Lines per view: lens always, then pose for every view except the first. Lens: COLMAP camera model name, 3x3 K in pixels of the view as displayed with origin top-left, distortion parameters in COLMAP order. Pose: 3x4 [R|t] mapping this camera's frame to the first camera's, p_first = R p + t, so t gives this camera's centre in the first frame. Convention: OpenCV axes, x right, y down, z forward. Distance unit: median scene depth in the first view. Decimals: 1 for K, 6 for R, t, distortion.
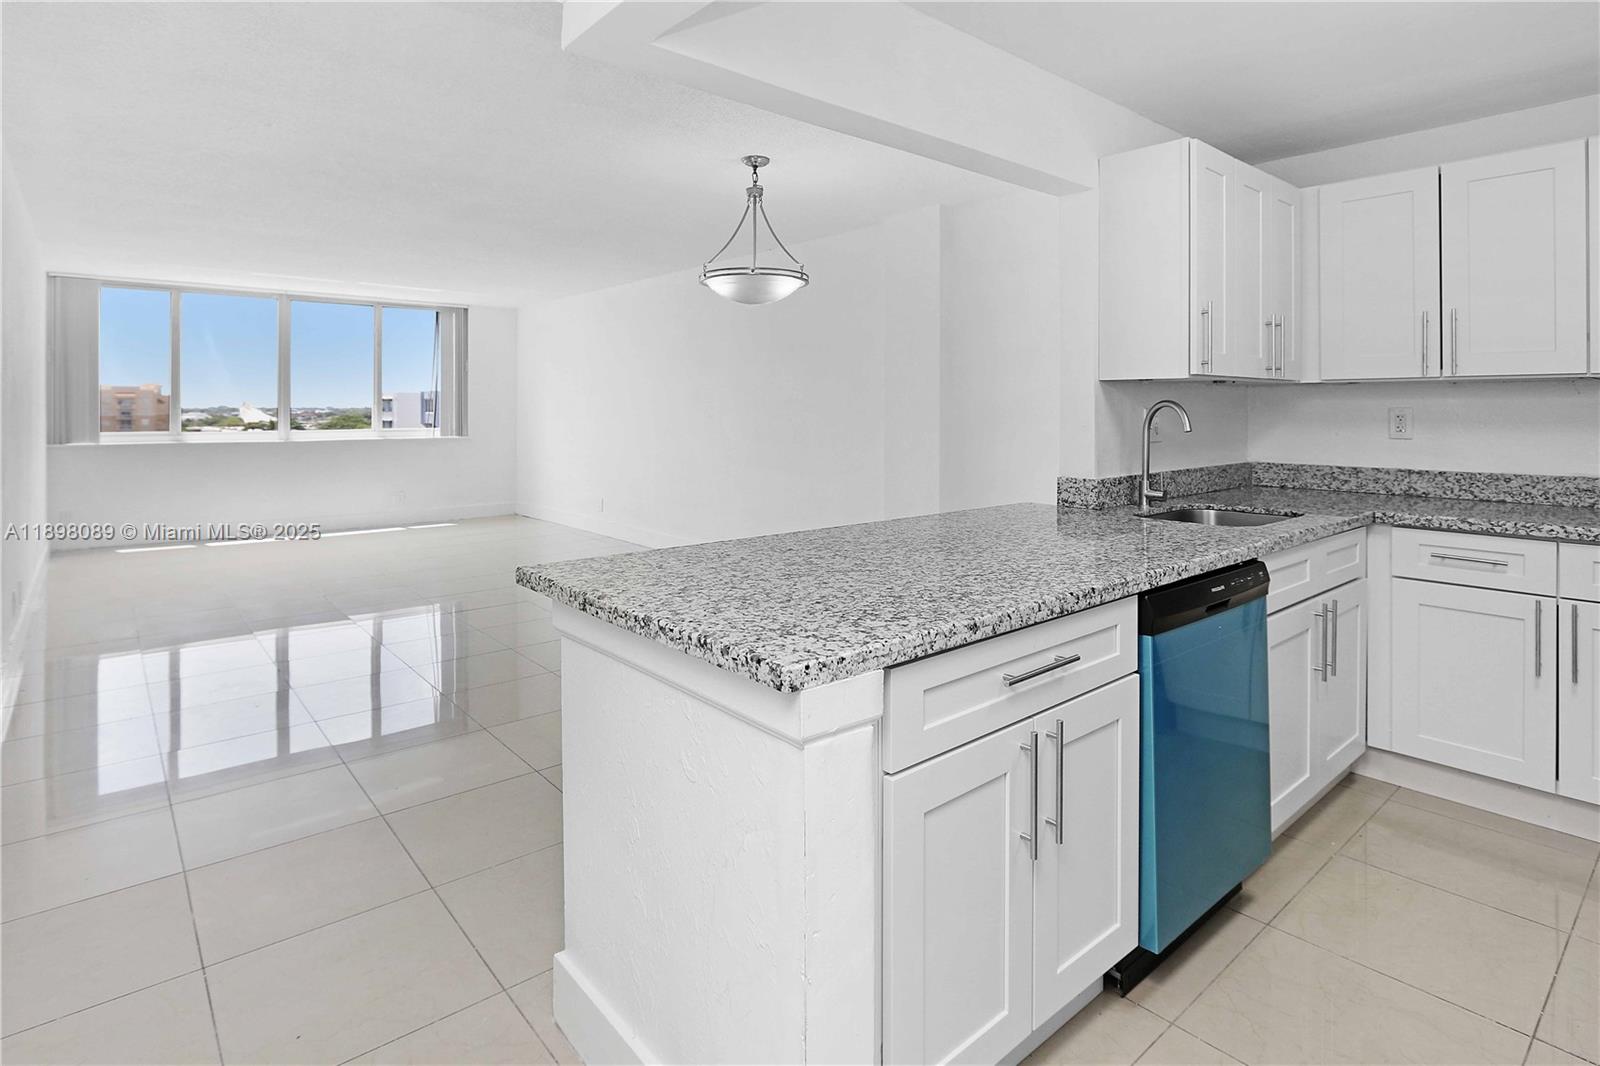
lens RADIAL K [[836.8, 0, 787.6], [0, 836.8, 407.1], [0, 0, 1]] dist [-0.020420, 0.000250]
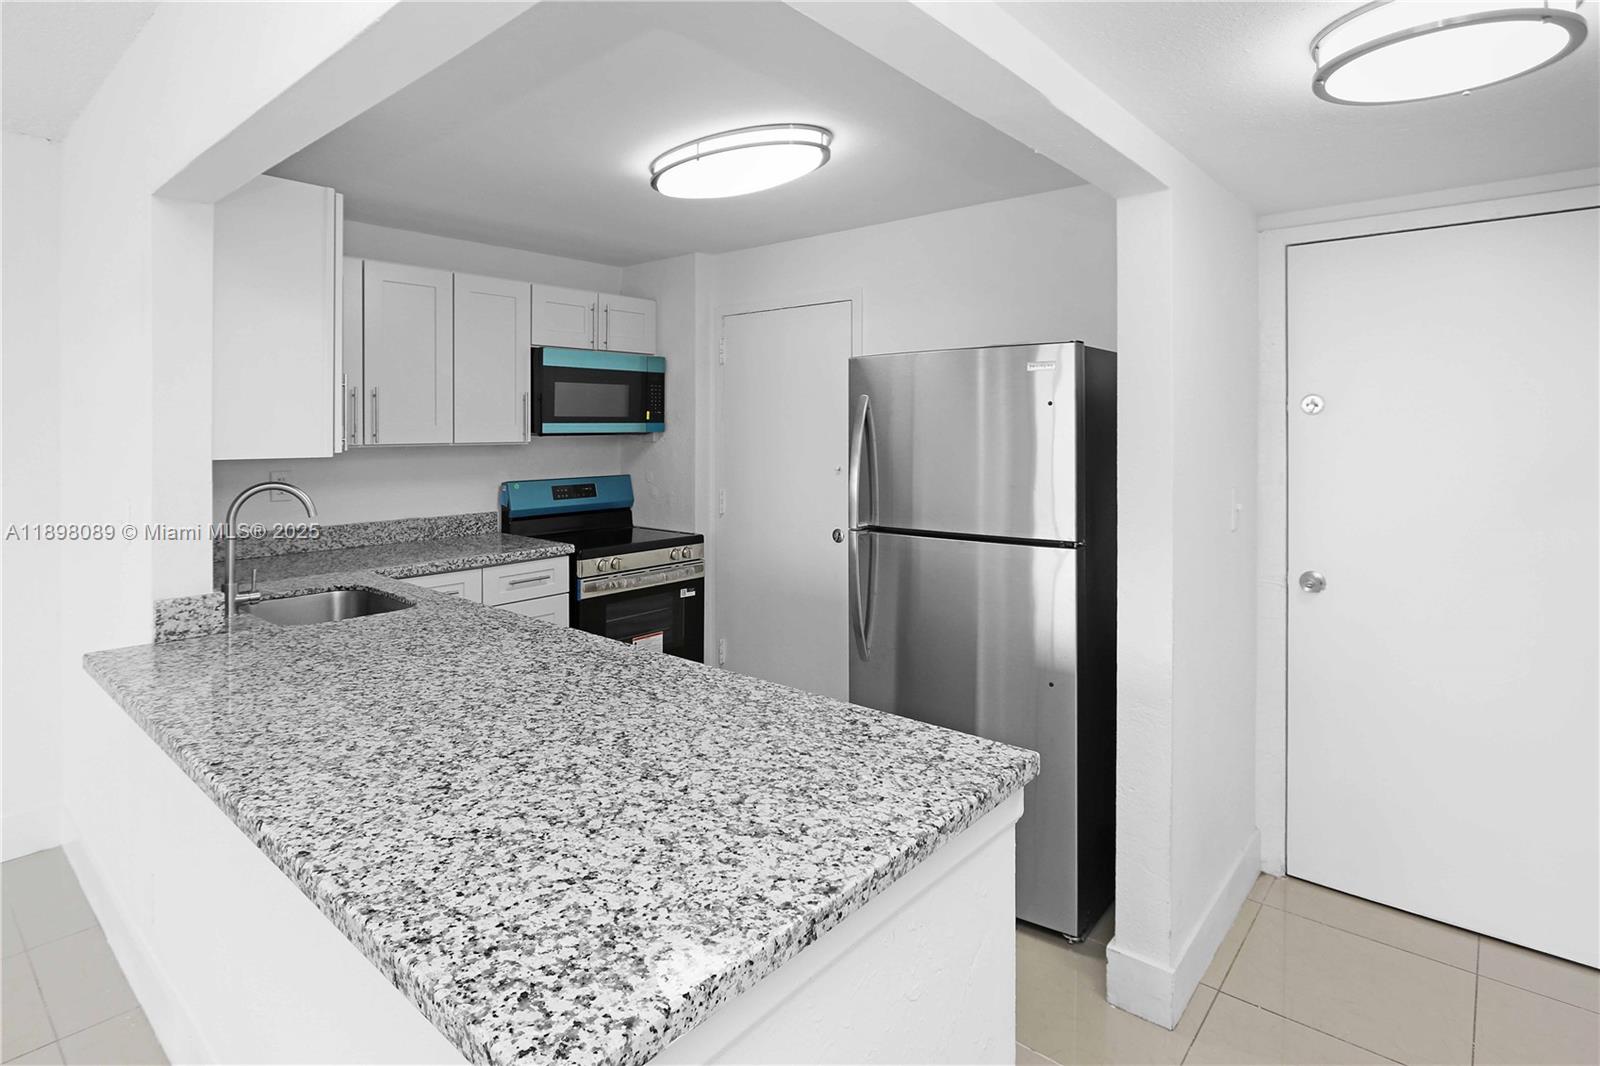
lens RADIAL K [[836.8, 0, 777.6], [0, 836.8, 437.6], [0, 0, 1]] dist [-0.020420, 0.000250]
pose [[-0.150140, -0.014667, 0.988556, -0.451175], [0.001137, 0.999887, 0.015007, -0.065575], [-0.988664, 0.003378, -0.150106, 0.617985]]
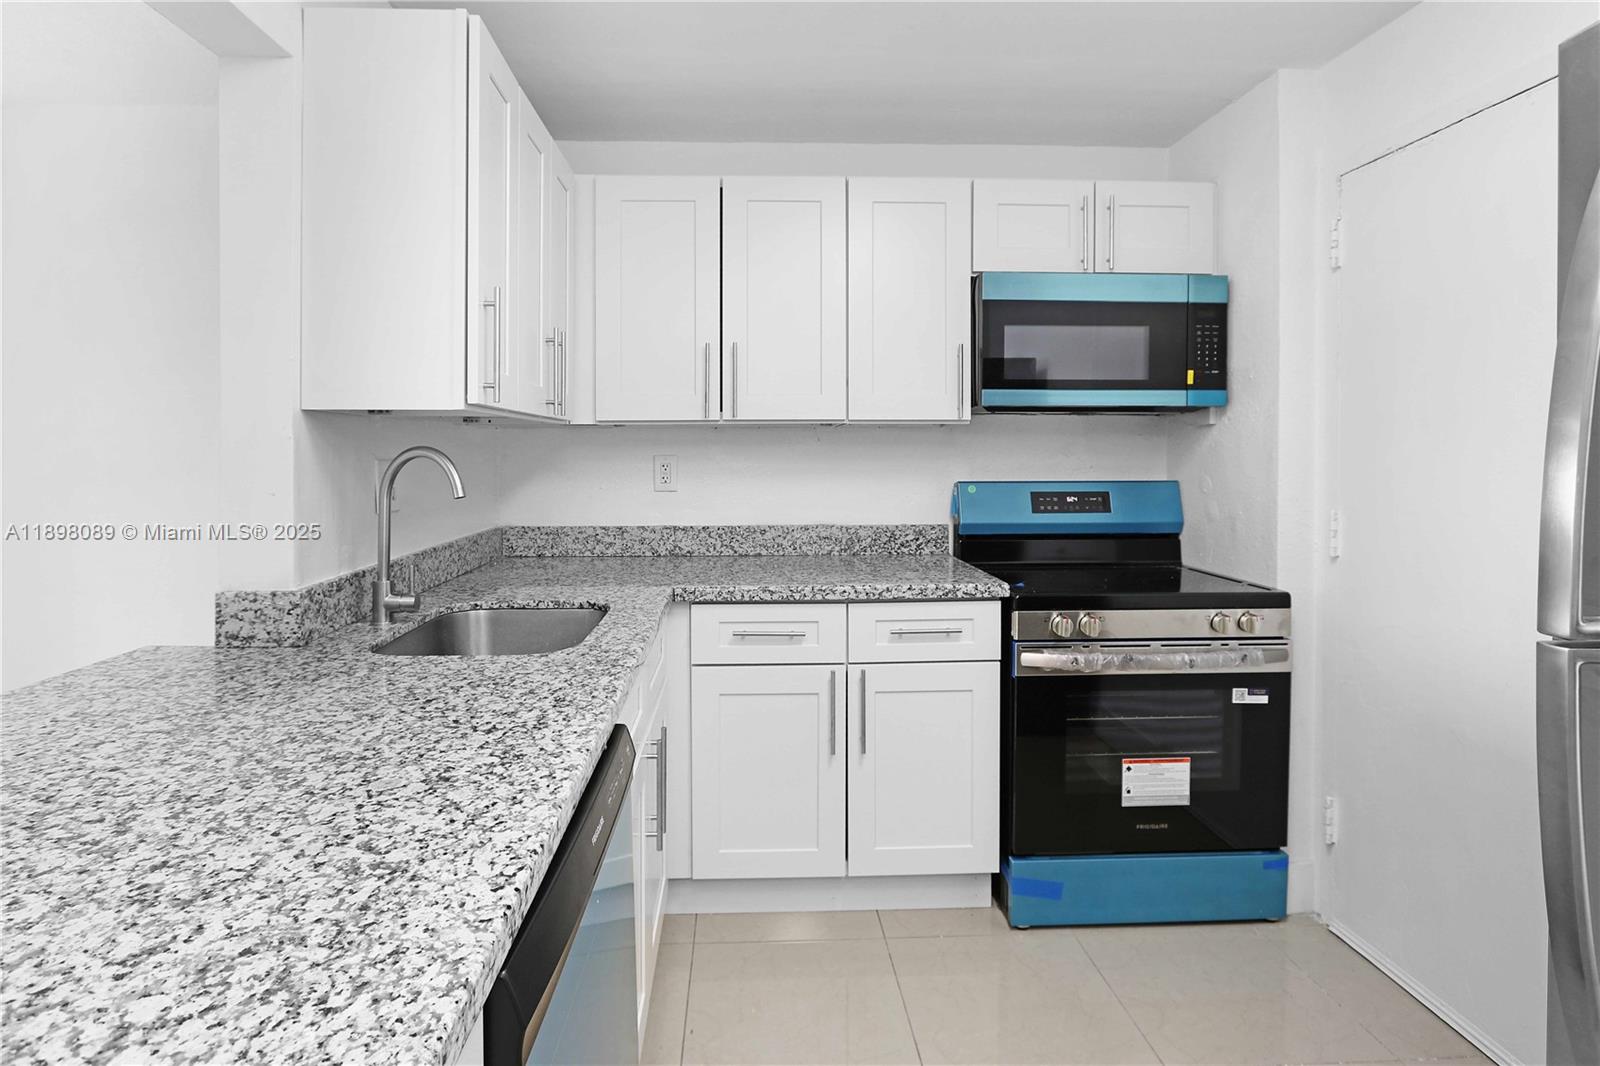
lens RADIAL K [[836.8, 0, 777.5], [0, 836.8, 459.9], [0, 0, 1]] dist [-0.020420, 0.000250]
pose [[0.611810, -0.009006, 0.790954, 0.134836], [0.001764, 0.999948, 0.010021, -0.003788], [-0.791003, -0.004736, 0.611794, 0.424639]]
